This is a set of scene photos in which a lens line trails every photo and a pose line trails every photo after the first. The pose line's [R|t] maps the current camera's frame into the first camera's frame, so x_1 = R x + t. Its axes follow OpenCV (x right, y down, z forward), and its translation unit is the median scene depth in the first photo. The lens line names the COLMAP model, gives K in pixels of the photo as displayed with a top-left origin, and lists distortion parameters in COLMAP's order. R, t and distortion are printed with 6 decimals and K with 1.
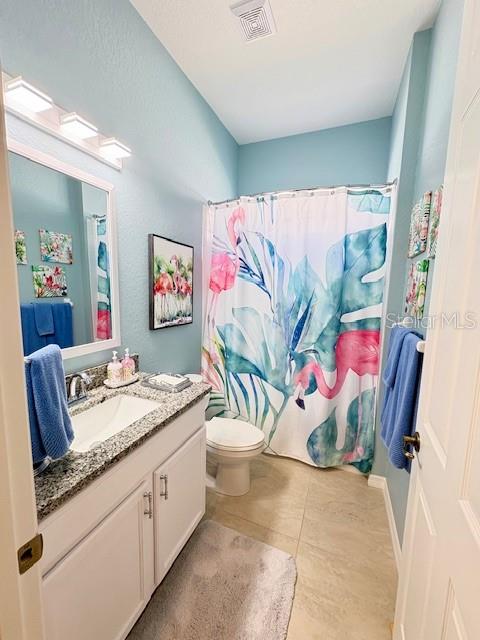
lens RADIAL K [[257.9, 0, 240.0], [0, 257.9, 320.0], [0, 0, 1]] dist [0.000917, 0.000091]
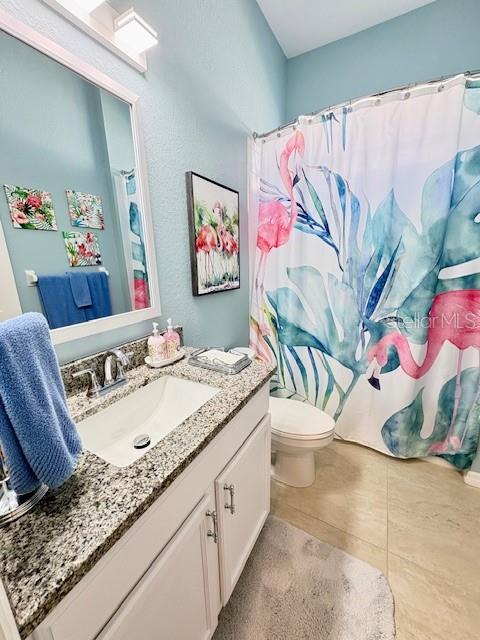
lens RADIAL K [[257.9, 0, 240.0], [0, 257.9, 320.0], [0, 0, 1]] dist [0.000917, 0.000091]
pose [[0.991735, -0.016555, -0.127230, -0.085927], [0.030870, 0.993298, 0.111384, 0.023052], [0.124533, -0.114391, 0.985599, 0.172702]]
